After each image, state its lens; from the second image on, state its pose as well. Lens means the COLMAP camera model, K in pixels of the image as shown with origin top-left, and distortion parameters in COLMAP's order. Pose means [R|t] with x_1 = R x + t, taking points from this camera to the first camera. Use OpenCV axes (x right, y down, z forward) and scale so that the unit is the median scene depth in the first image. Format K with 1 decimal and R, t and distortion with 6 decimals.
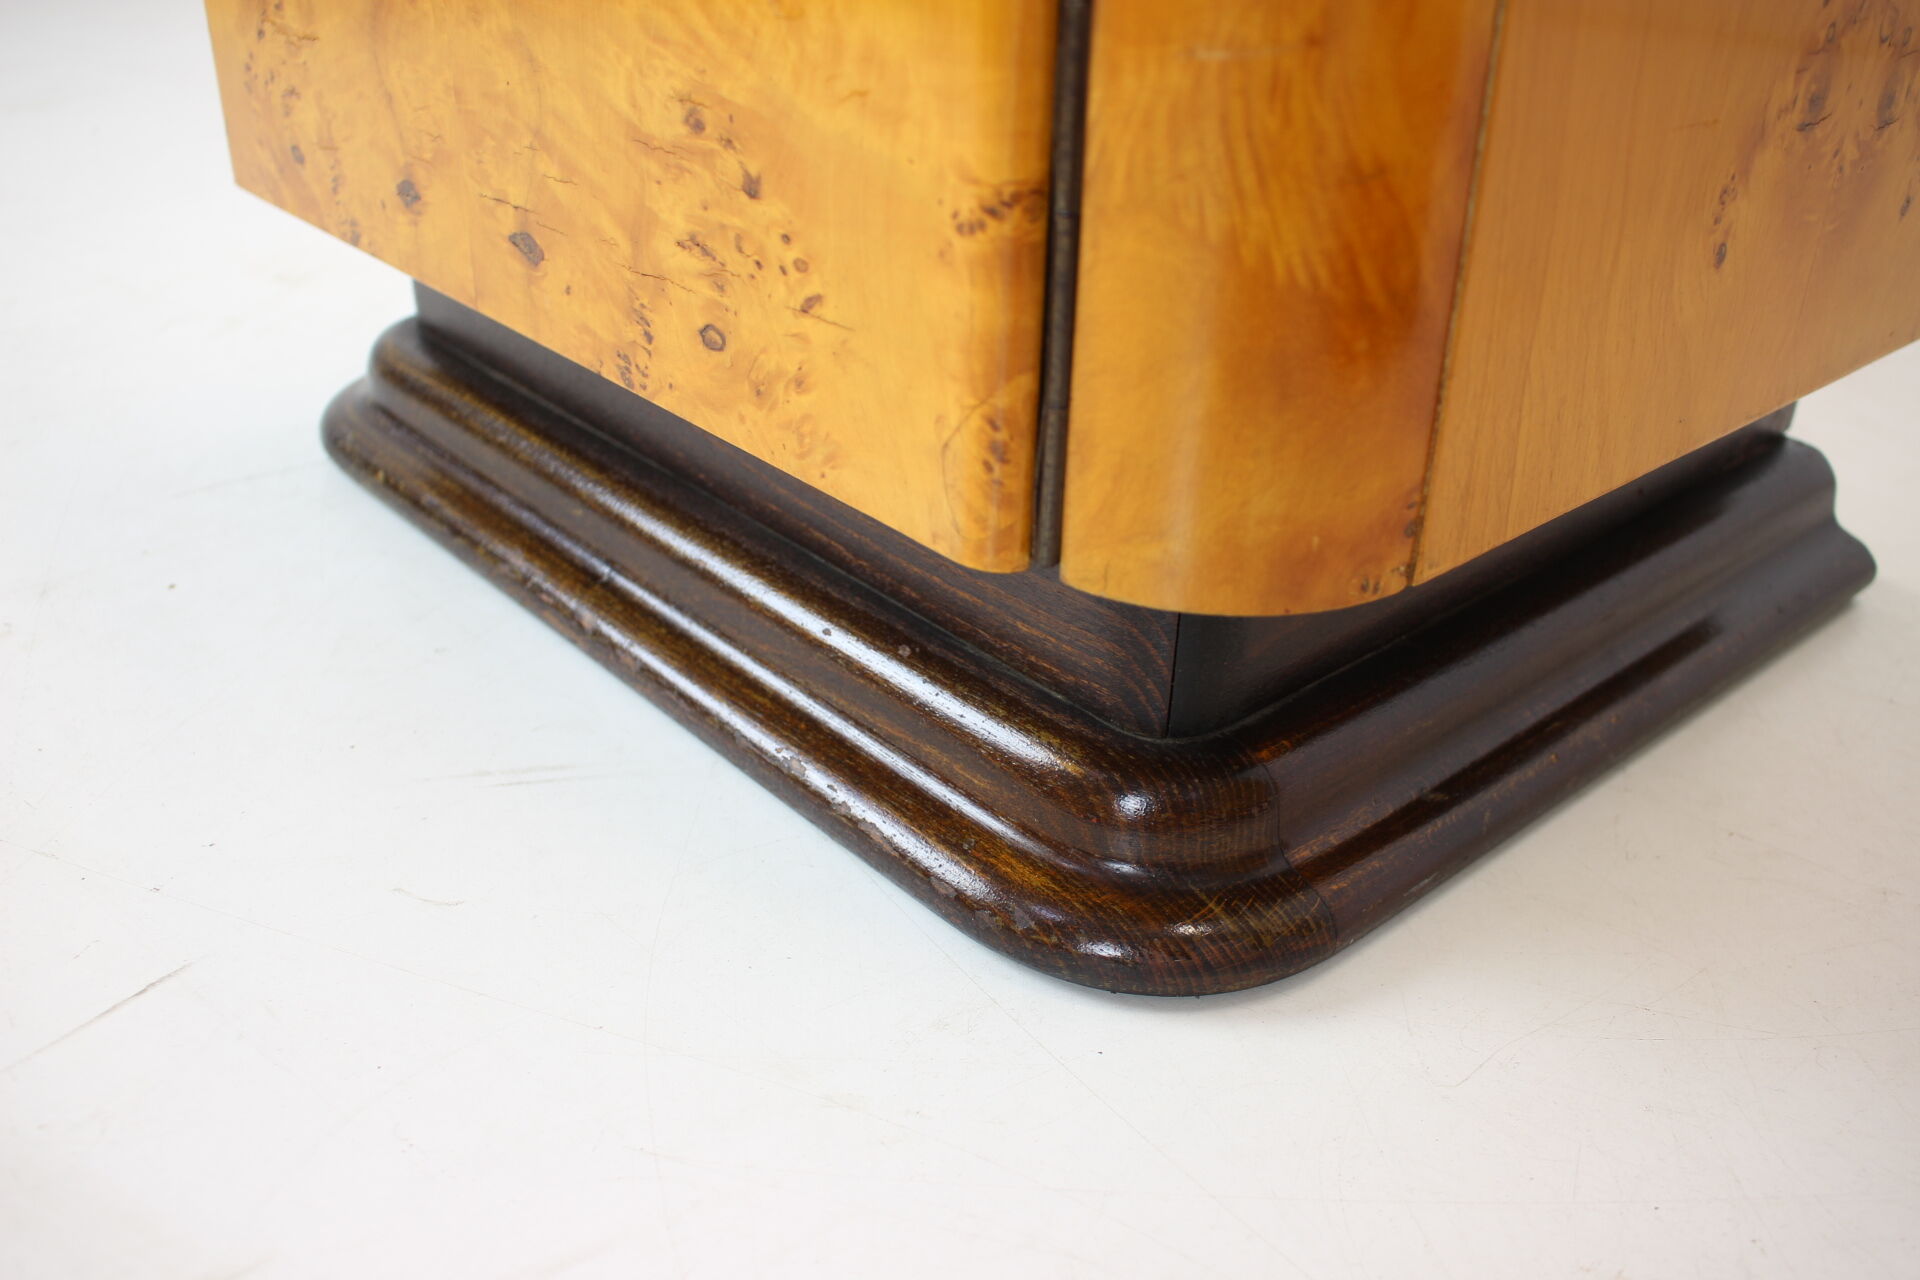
lens RADIAL K [[1682.9, 0, 960.0], [0, 1682.9, 640.0], [0, 0, 1]] dist [-0.169995, 0.177292]
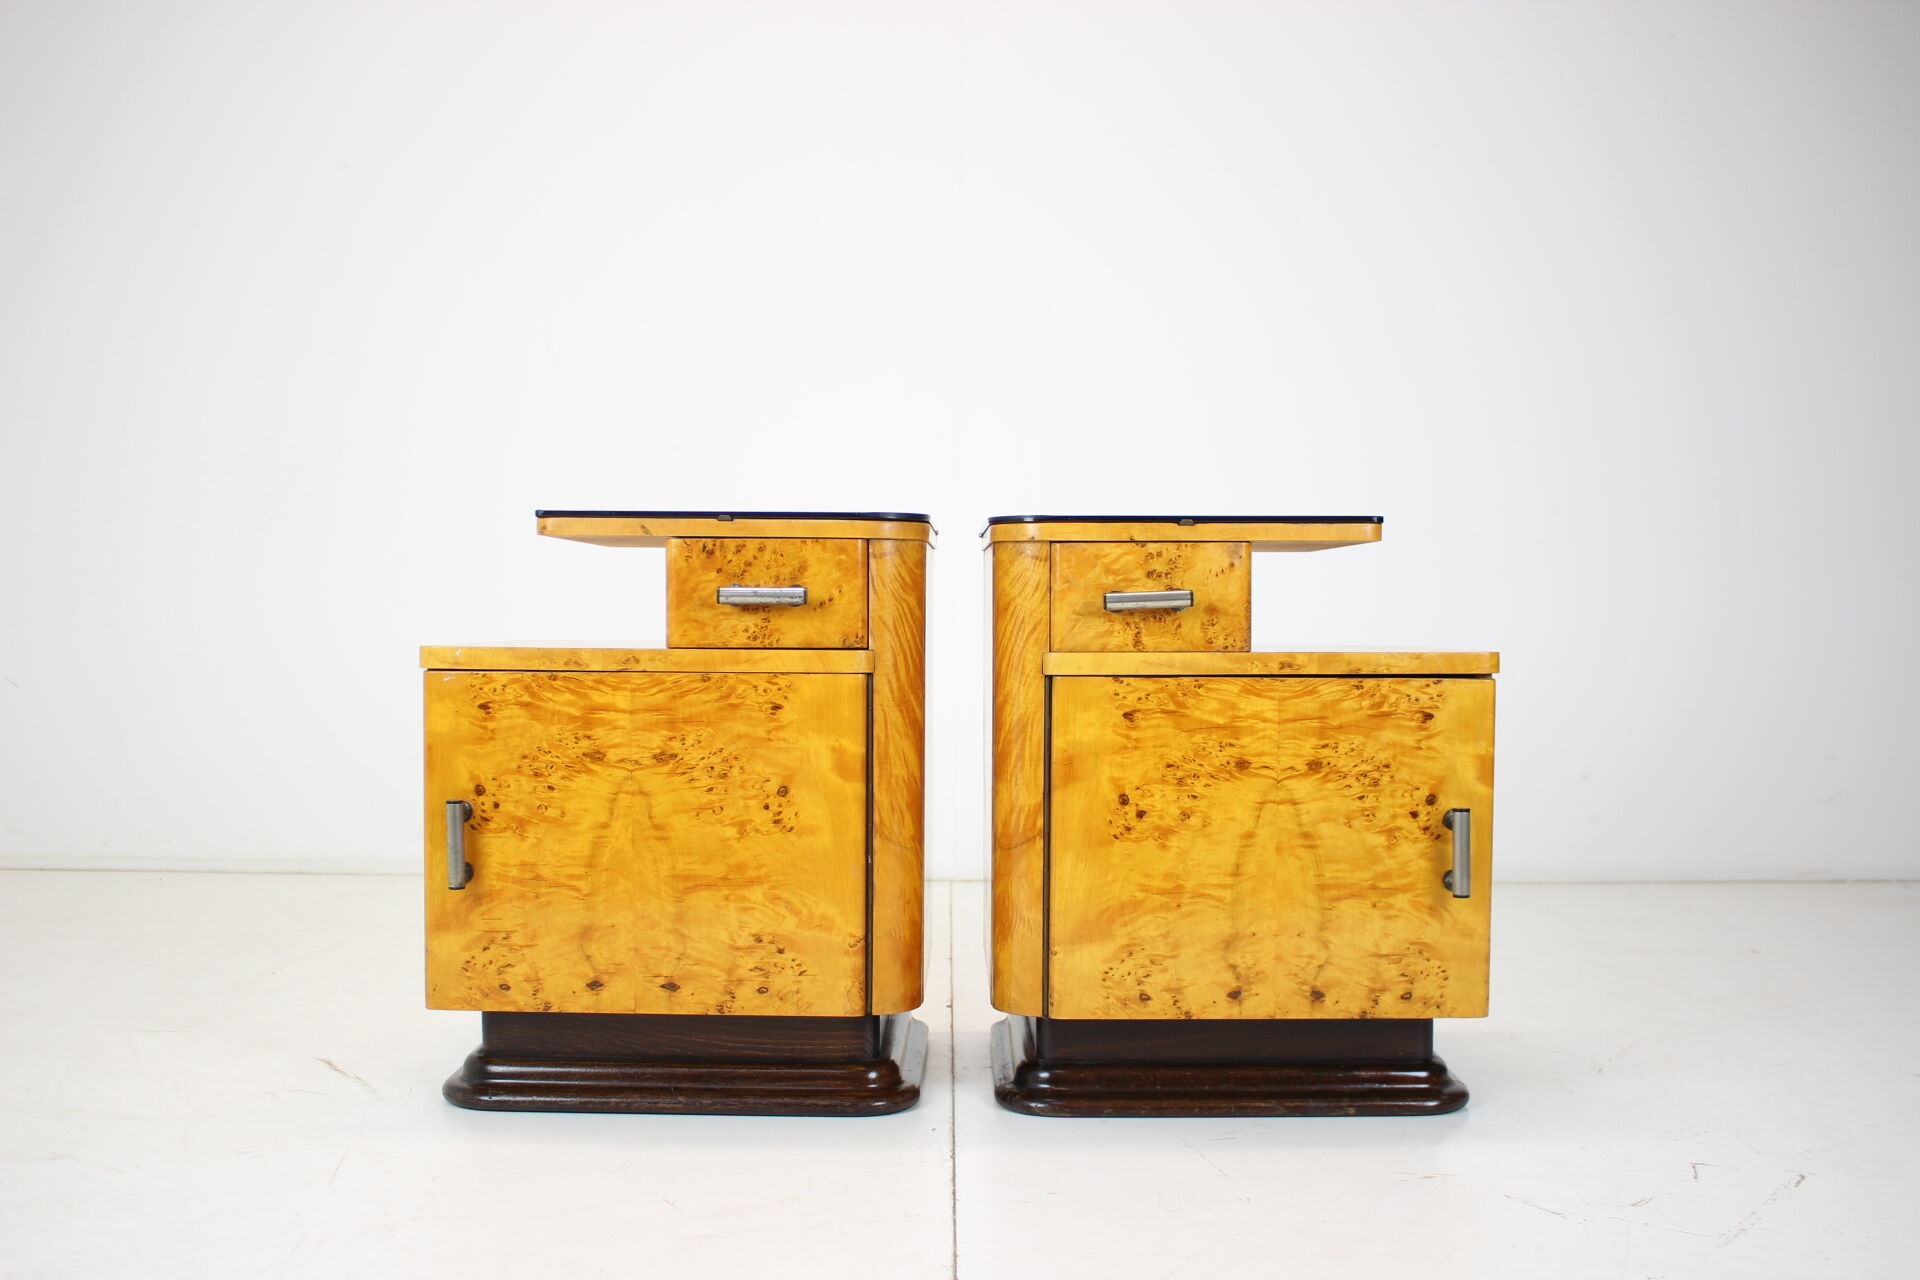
lens RADIAL K [[2048.1, 0, 960.0], [0, 2048.1, 640.0], [0, 0, 1]] dist [-0.111831, 0.039307]
pose [[0.667082, -0.034941, 0.744164, -3.638189], [0.365596, 0.885700, -0.286140, 0.693000], [-0.649108, 0.462942, 0.603609, -2.847649]]
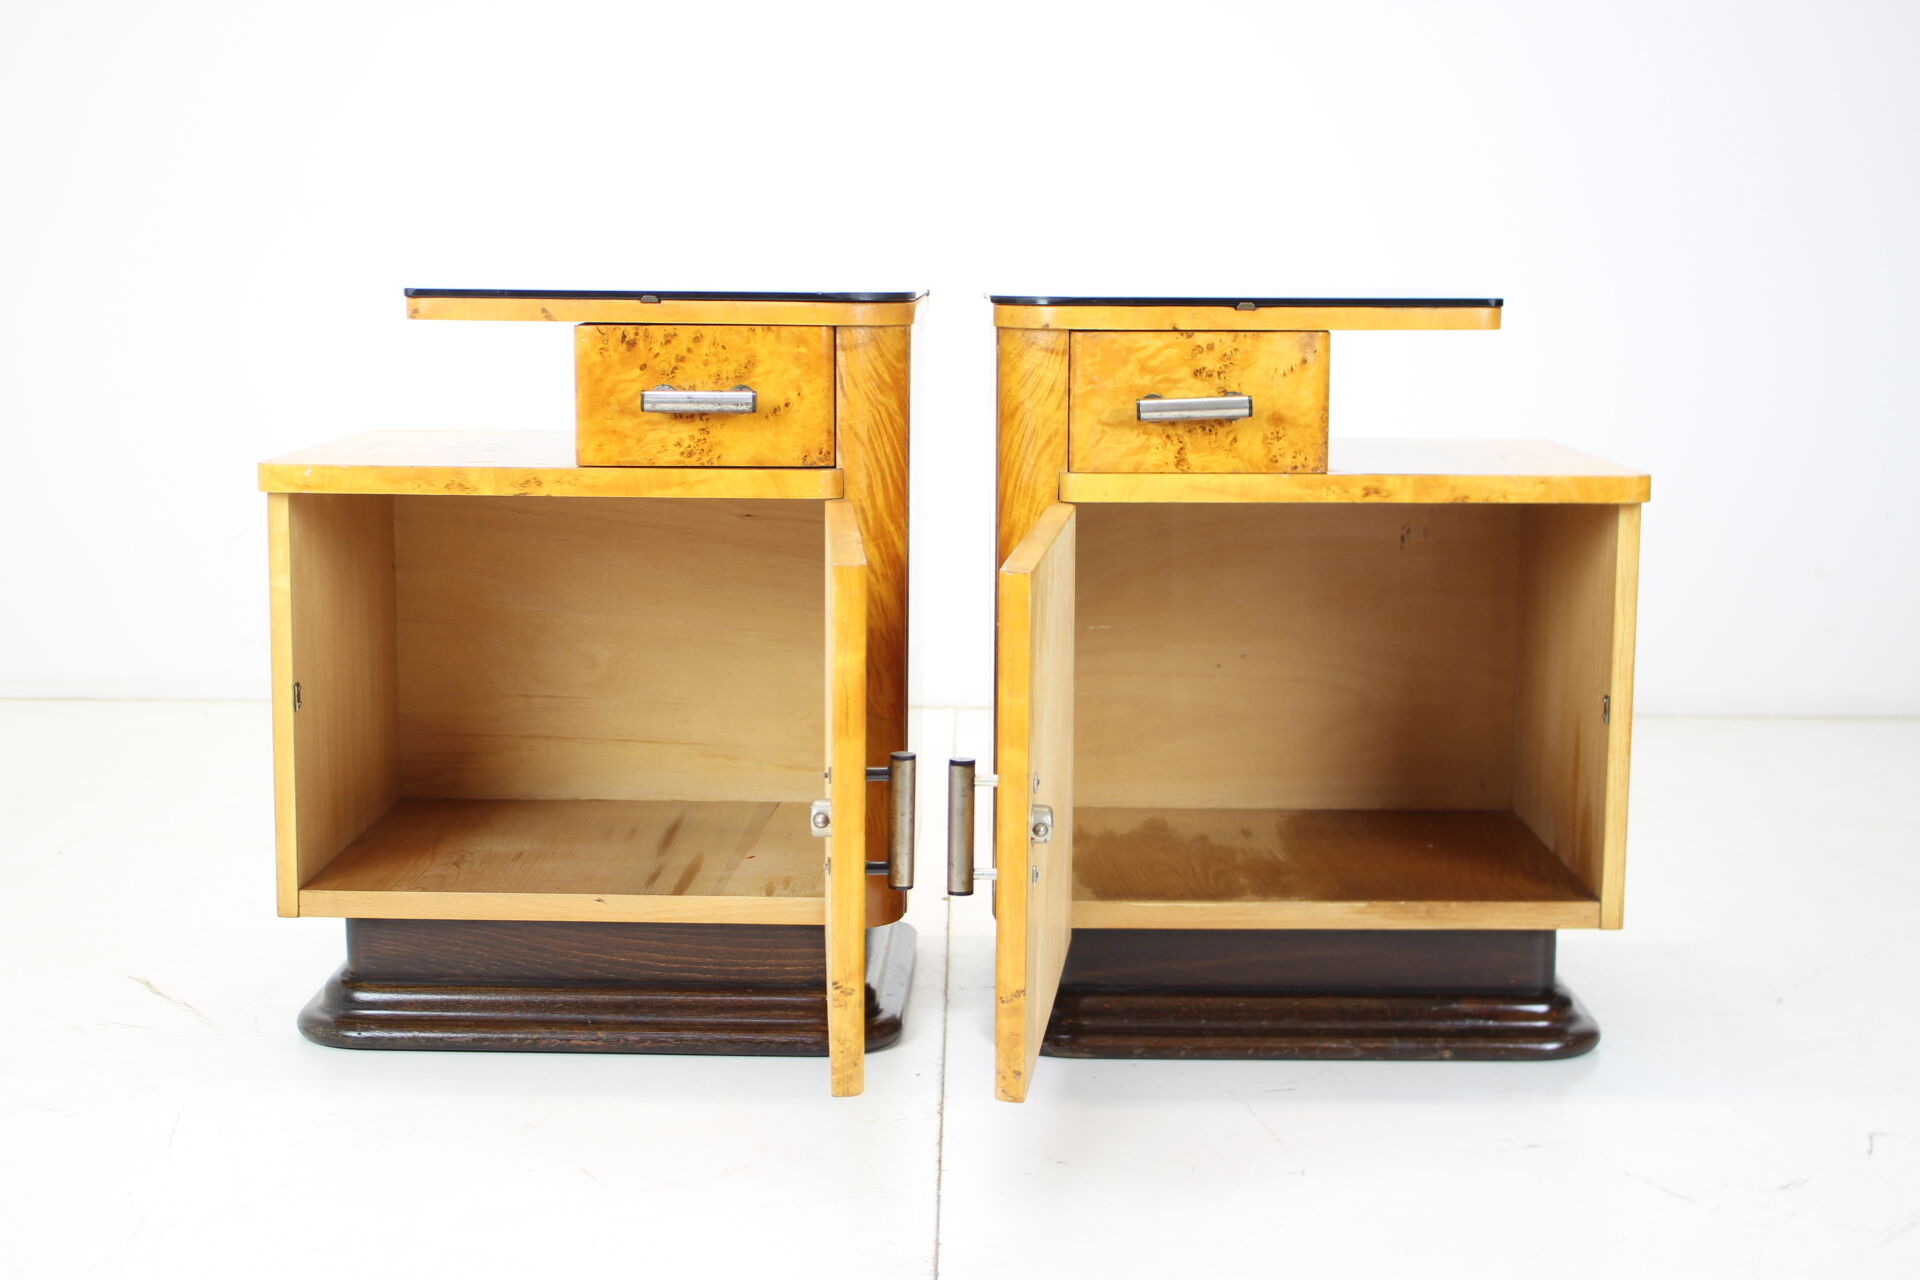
lens RADIAL K [[2996.9, 0, 960.0], [0, 2996.9, 640.0], [0, 0, 1]] dist [-0.024894, -0.100879]
pose [[0.675427, -0.122589, 0.727166, -4.115896], [0.360396, 0.915176, -0.180468, 0.612319], [-0.643361, 0.383960, 0.662315, -3.505794]]
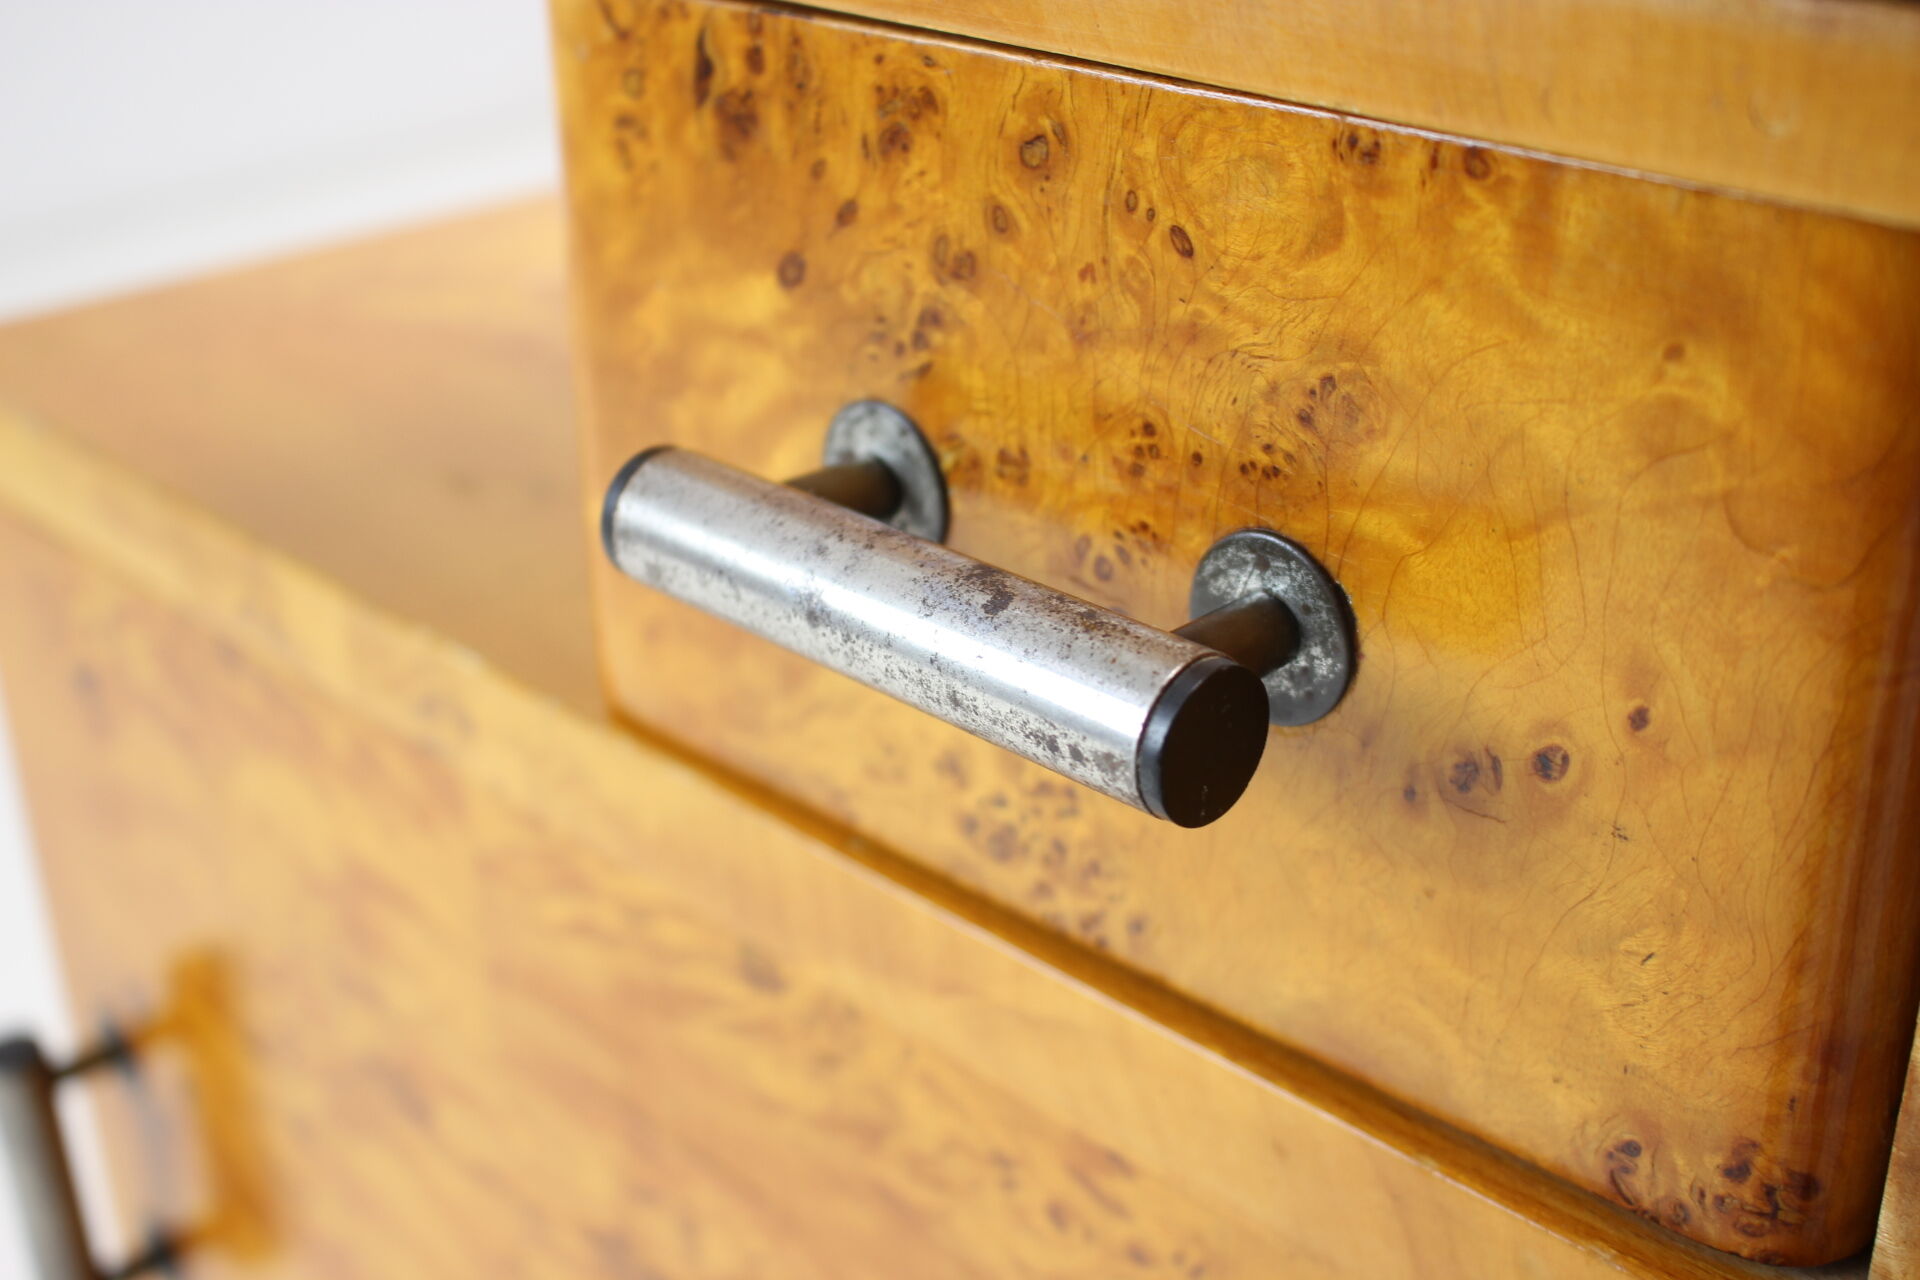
lens RADIAL K [[2462.5, 0, 960.0], [0, 2462.5, 640.0], [0, 0, 1]] dist [-0.133123, -0.014532]
pose [[0.996910, -0.072053, 0.031283, -0.163745], [0.073329, 0.996434, -0.041740, -1.016317], [-0.028164, 0.043905, 0.998639, -0.172508]]
